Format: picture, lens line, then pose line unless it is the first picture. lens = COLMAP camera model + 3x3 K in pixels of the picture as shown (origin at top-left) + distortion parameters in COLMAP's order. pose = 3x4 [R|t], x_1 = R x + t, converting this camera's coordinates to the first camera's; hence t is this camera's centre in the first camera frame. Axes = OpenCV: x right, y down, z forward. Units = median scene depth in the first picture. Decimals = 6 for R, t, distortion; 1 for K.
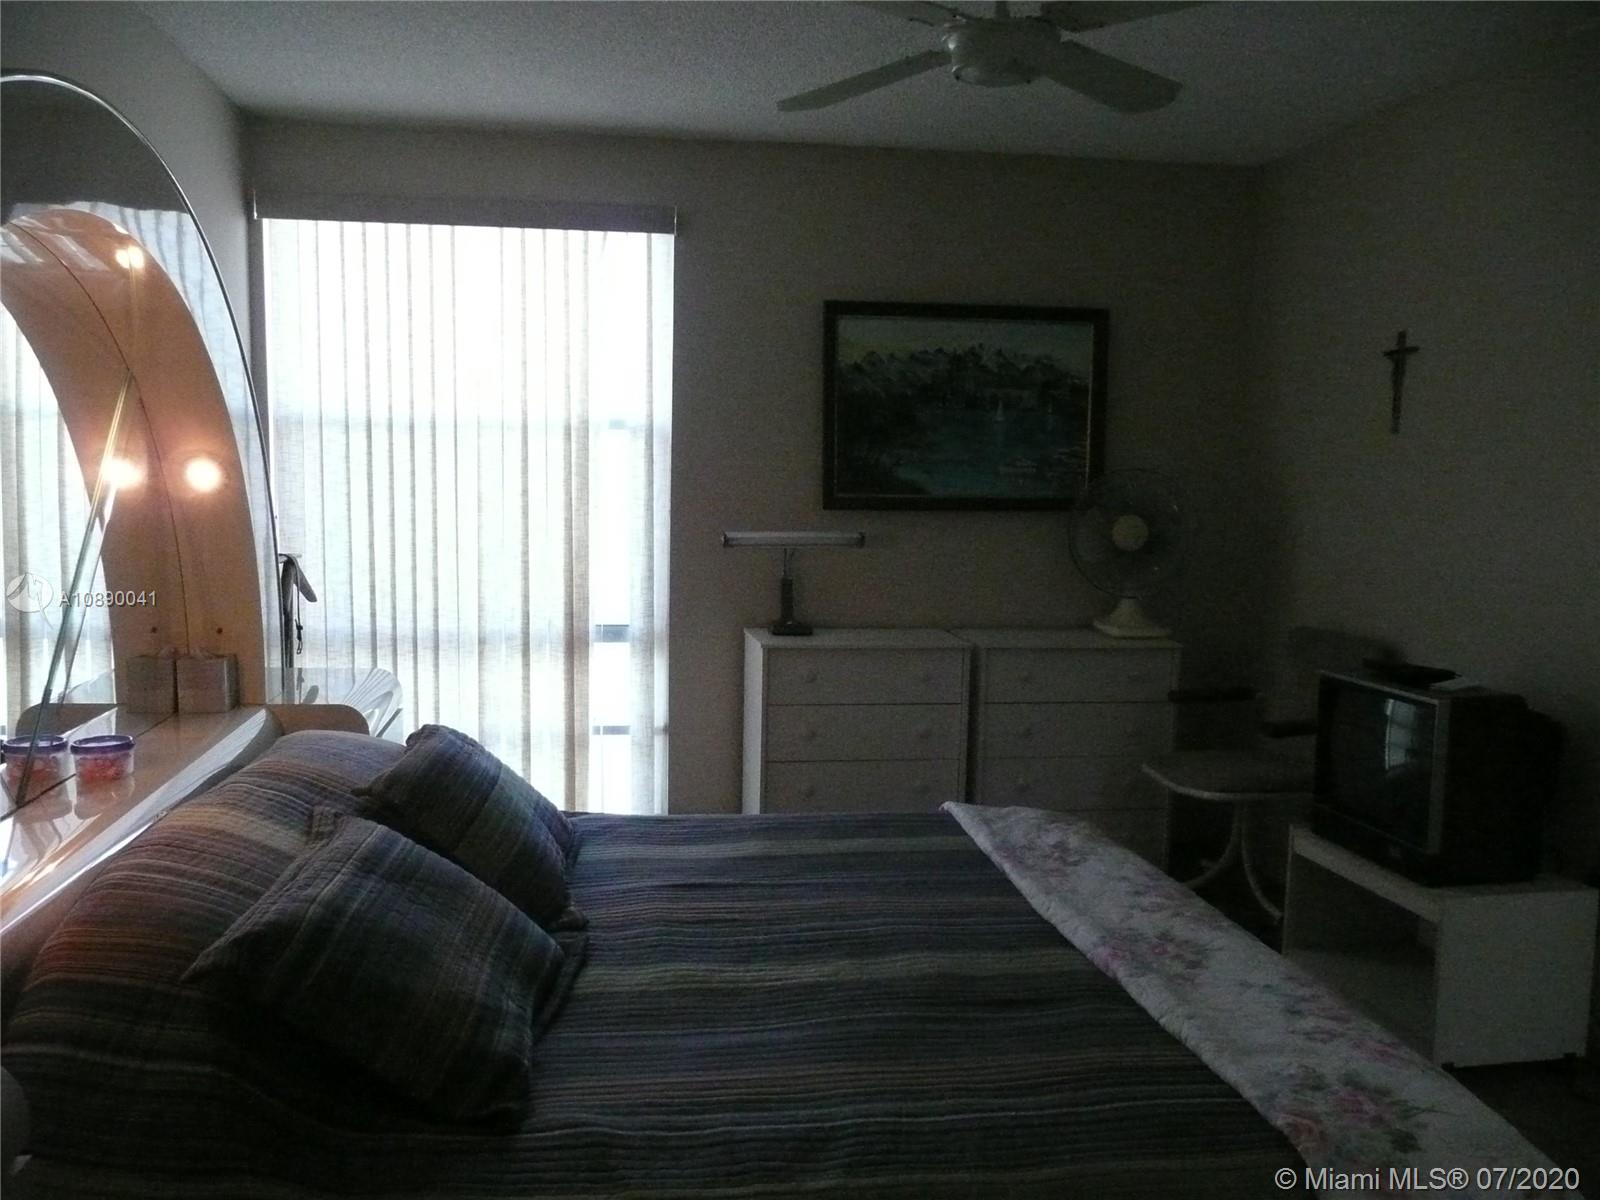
lens RADIAL K [[1316.9, 0, 797.0], [0, 1316.9, 599.0], [0, 0, 1]] dist [-0.004010, -0.002281]
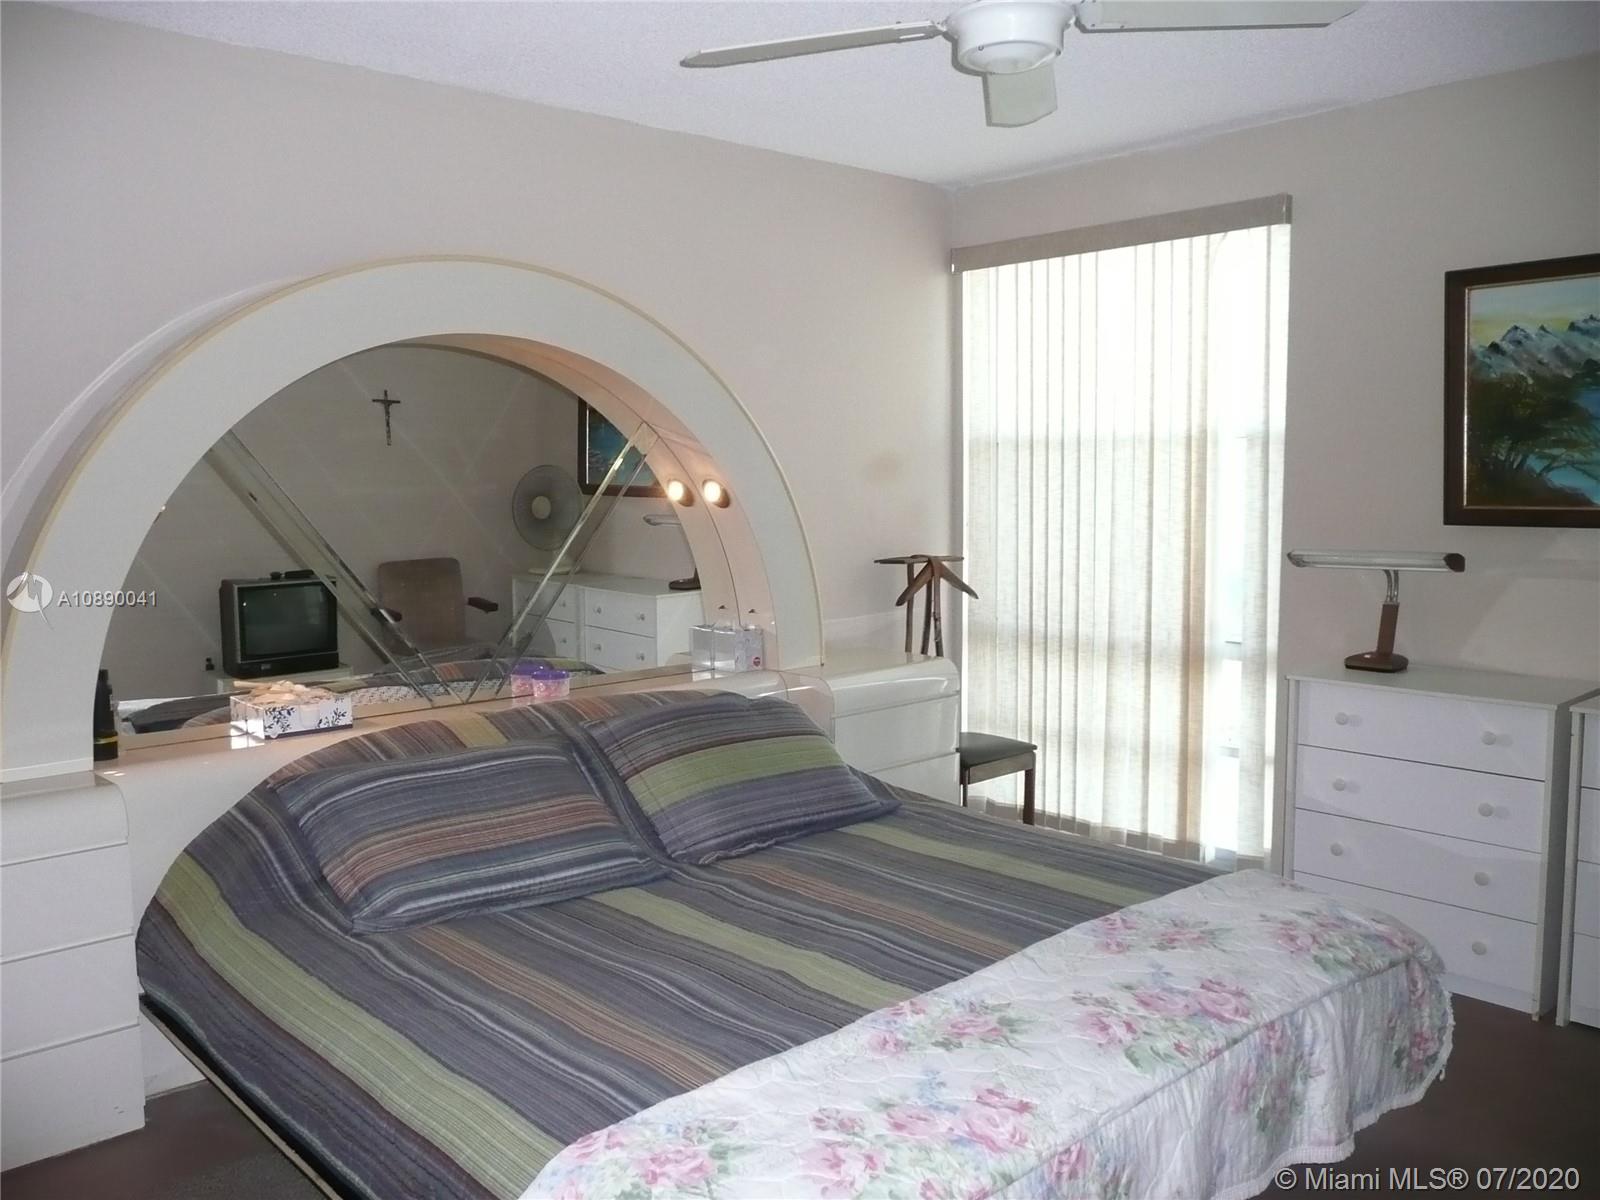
lens RADIAL K [[1316.9, 0, 796.4], [0, 1316.9, 600.7], [0, 0, 1]] dist [-0.004010, -0.002281]
pose [[0.581118, 0.060128, -0.811595, 0.460366], [-0.063313, 0.997585, 0.028573, -0.018240], [0.811353, 0.034780, 0.583521, 0.191312]]
